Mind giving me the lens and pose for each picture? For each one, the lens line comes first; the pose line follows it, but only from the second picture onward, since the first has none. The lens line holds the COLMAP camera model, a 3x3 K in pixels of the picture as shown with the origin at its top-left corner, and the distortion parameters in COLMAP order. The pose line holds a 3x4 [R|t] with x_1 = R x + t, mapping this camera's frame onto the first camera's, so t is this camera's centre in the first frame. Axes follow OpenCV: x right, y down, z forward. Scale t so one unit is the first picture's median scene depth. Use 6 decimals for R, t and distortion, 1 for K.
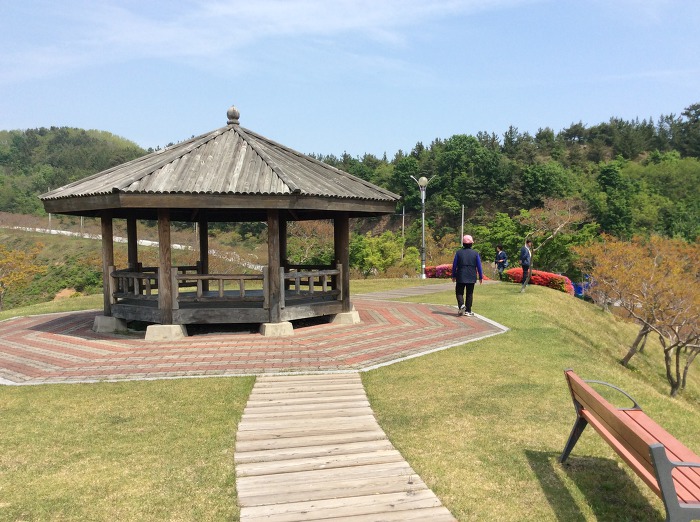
lens RADIAL K [[643.3, 0, 348.1], [0, 643.3, 258.8], [0, 0, 1]] dist [0.008786, 0.000000]
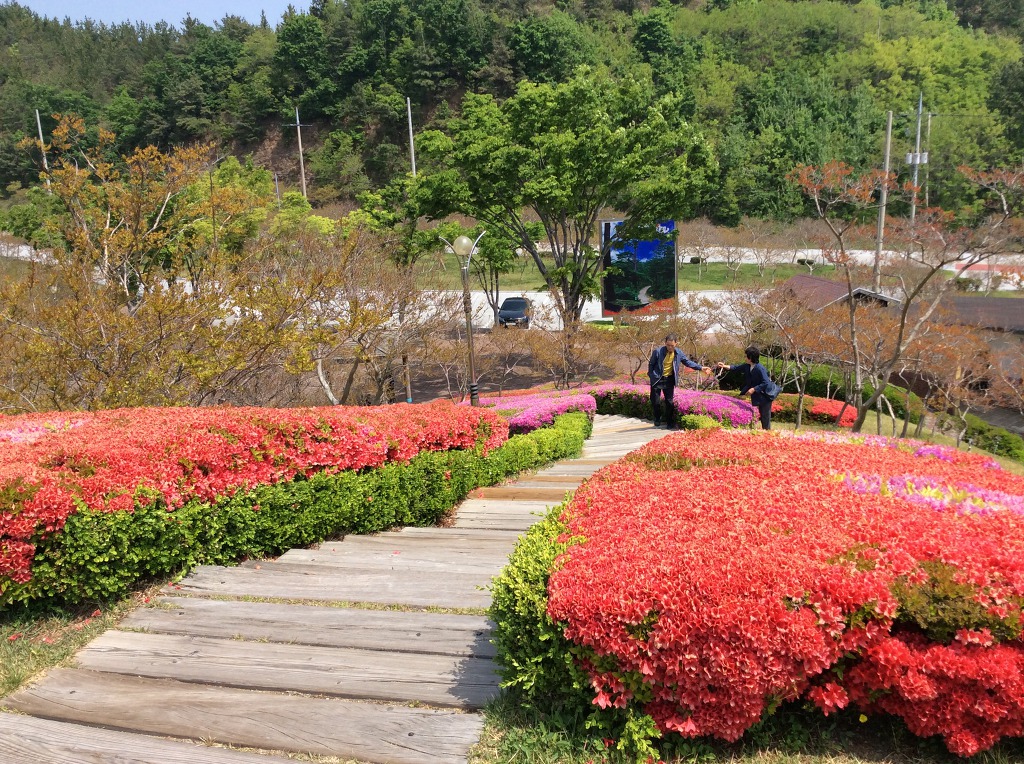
lens RADIAL K [[941.0, 0, 508.5], [0, 941.0, 384.8], [0, 0, 1]] dist [0.008786, 0.000000]
pose [[0.964184, -0.131838, 0.230147, 0.040448], [0.084170, 0.974952, 0.205872, -0.004967], [-0.251524, -0.179127, 0.951130, 0.164894]]
